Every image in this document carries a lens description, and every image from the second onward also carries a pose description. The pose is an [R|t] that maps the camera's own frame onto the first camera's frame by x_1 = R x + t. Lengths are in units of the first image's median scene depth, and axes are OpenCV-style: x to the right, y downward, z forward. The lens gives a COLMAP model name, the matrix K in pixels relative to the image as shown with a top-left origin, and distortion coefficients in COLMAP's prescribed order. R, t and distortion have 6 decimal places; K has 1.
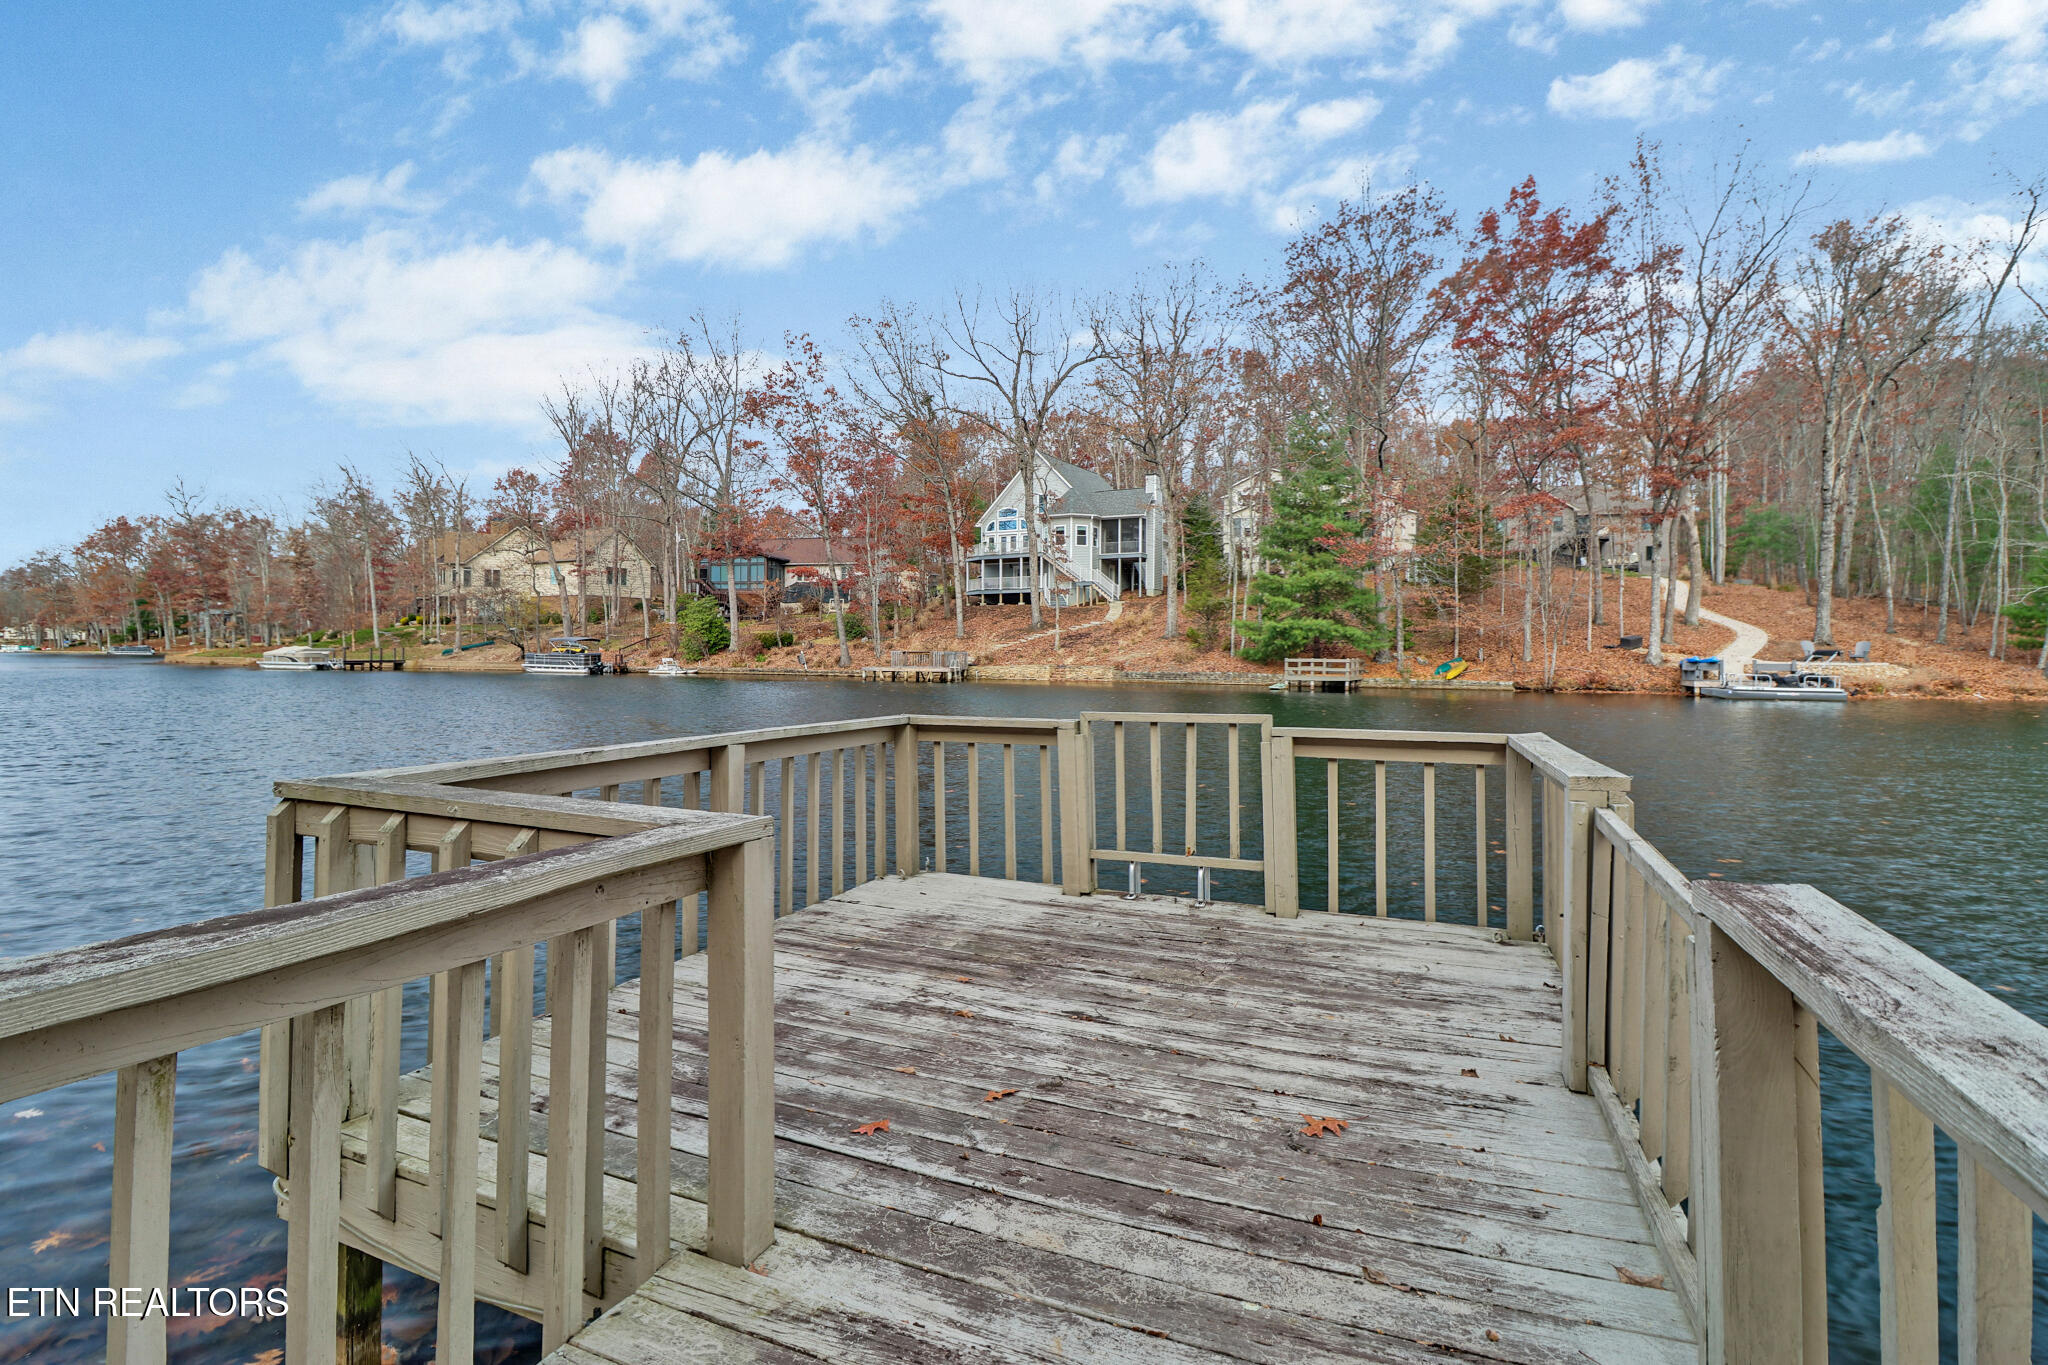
lens RADIAL K [[948.6, 0, 1027.8], [0, 948.6, 659.1], [0, 0, 1]] dist [-0.005864, -0.006546]
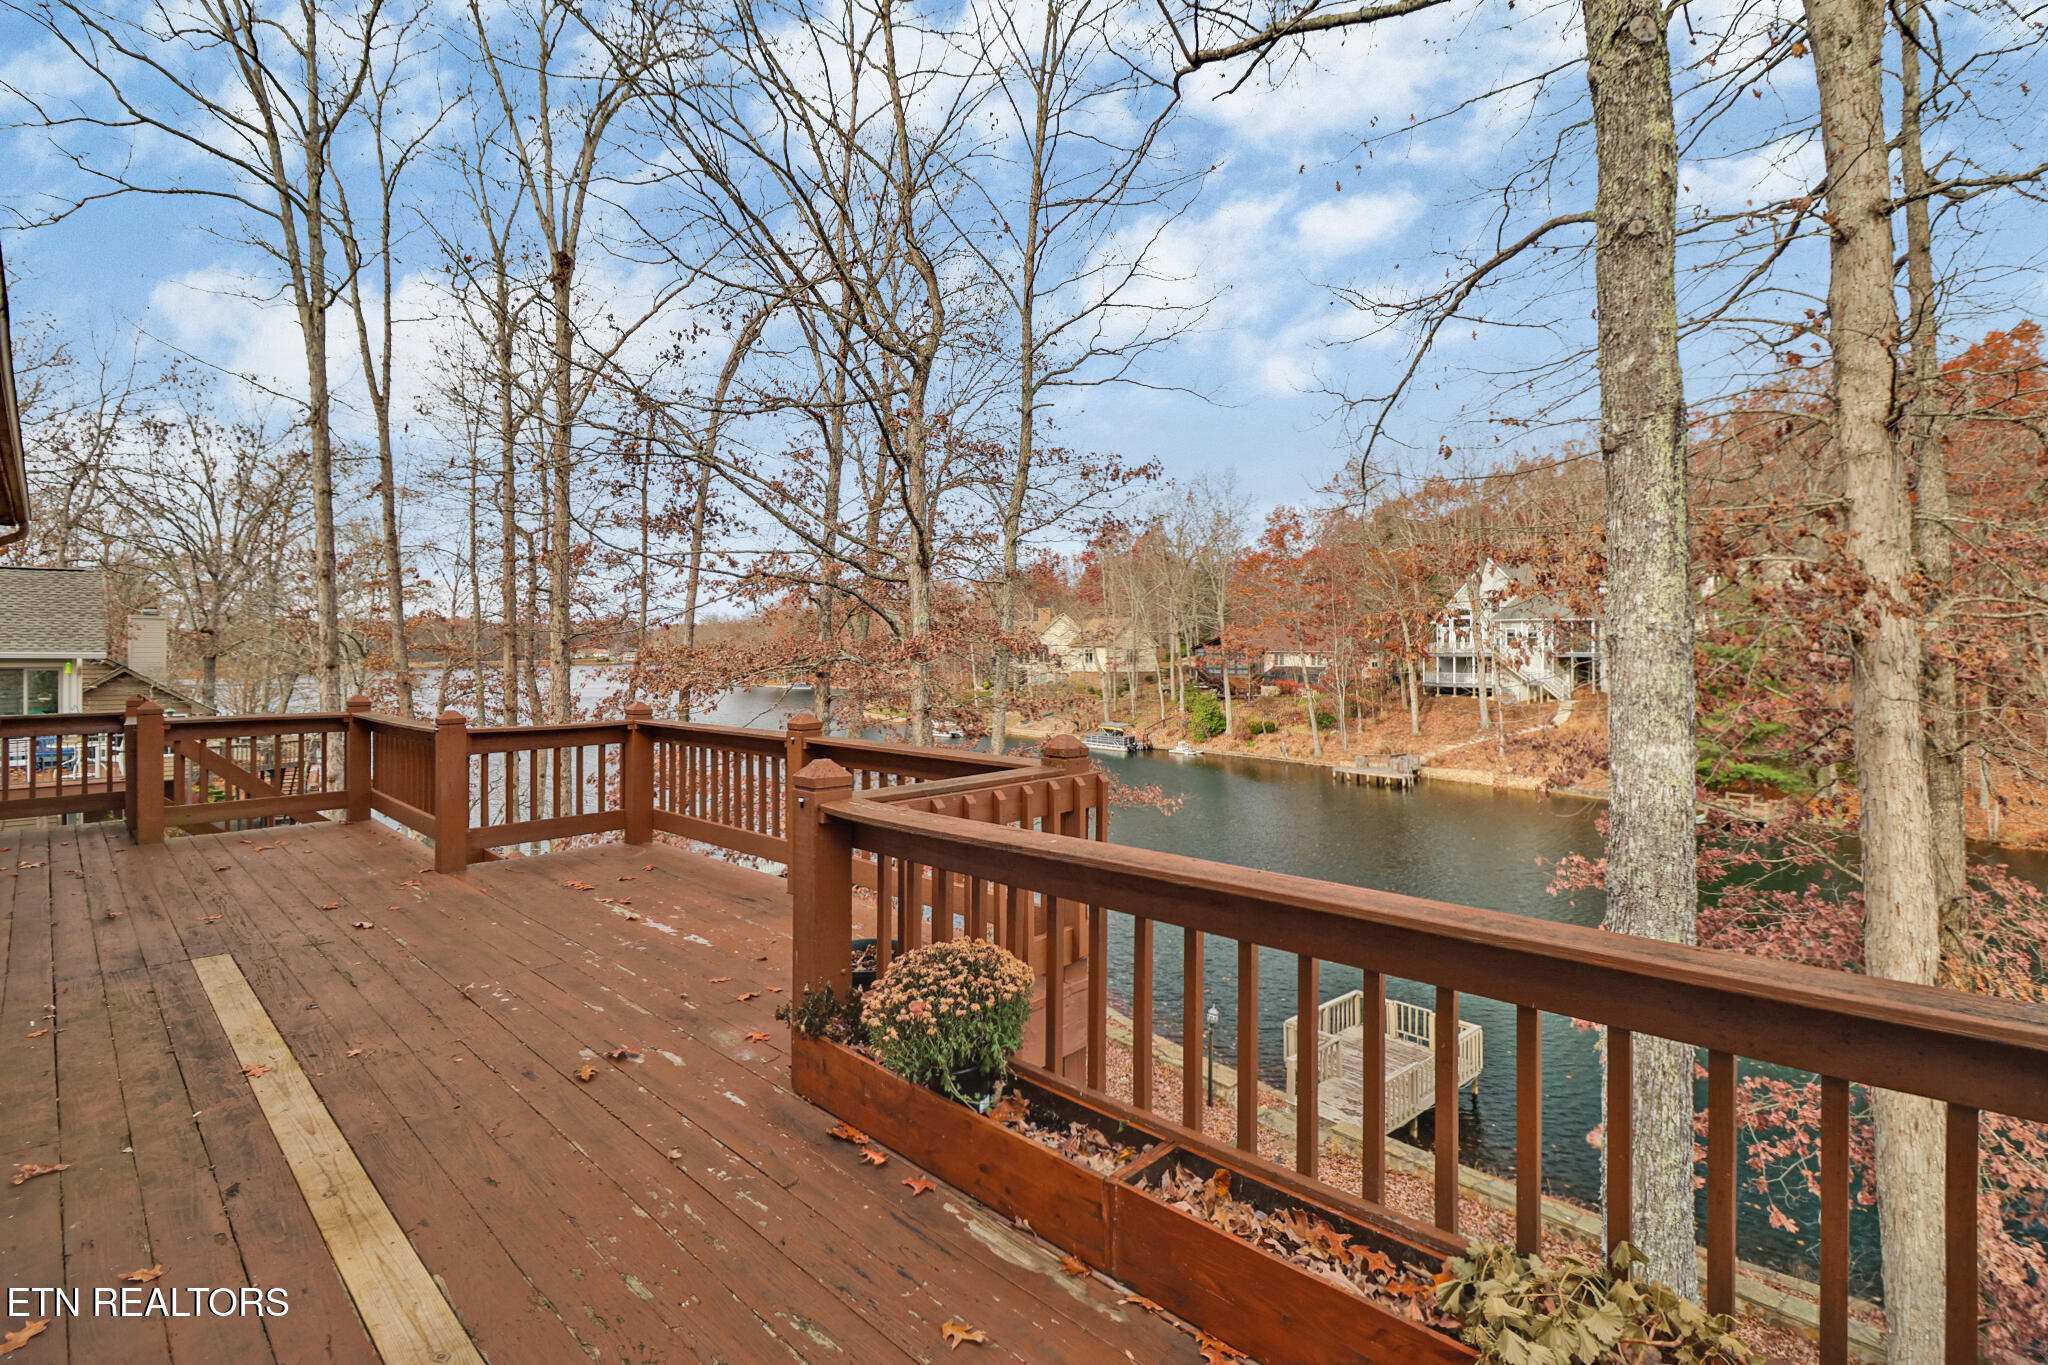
lens RADIAL K [[948.6, 0, 1036.6], [0, 948.6, 634.5], [0, 0, 1]] dist [-0.005864, -0.006546]
pose [[0.892454, -0.009235, -0.451043, 0.050282], [-0.002313, 0.999684, -0.025045, -0.136651], [0.451132, 0.023395, 0.892151, -0.339192]]
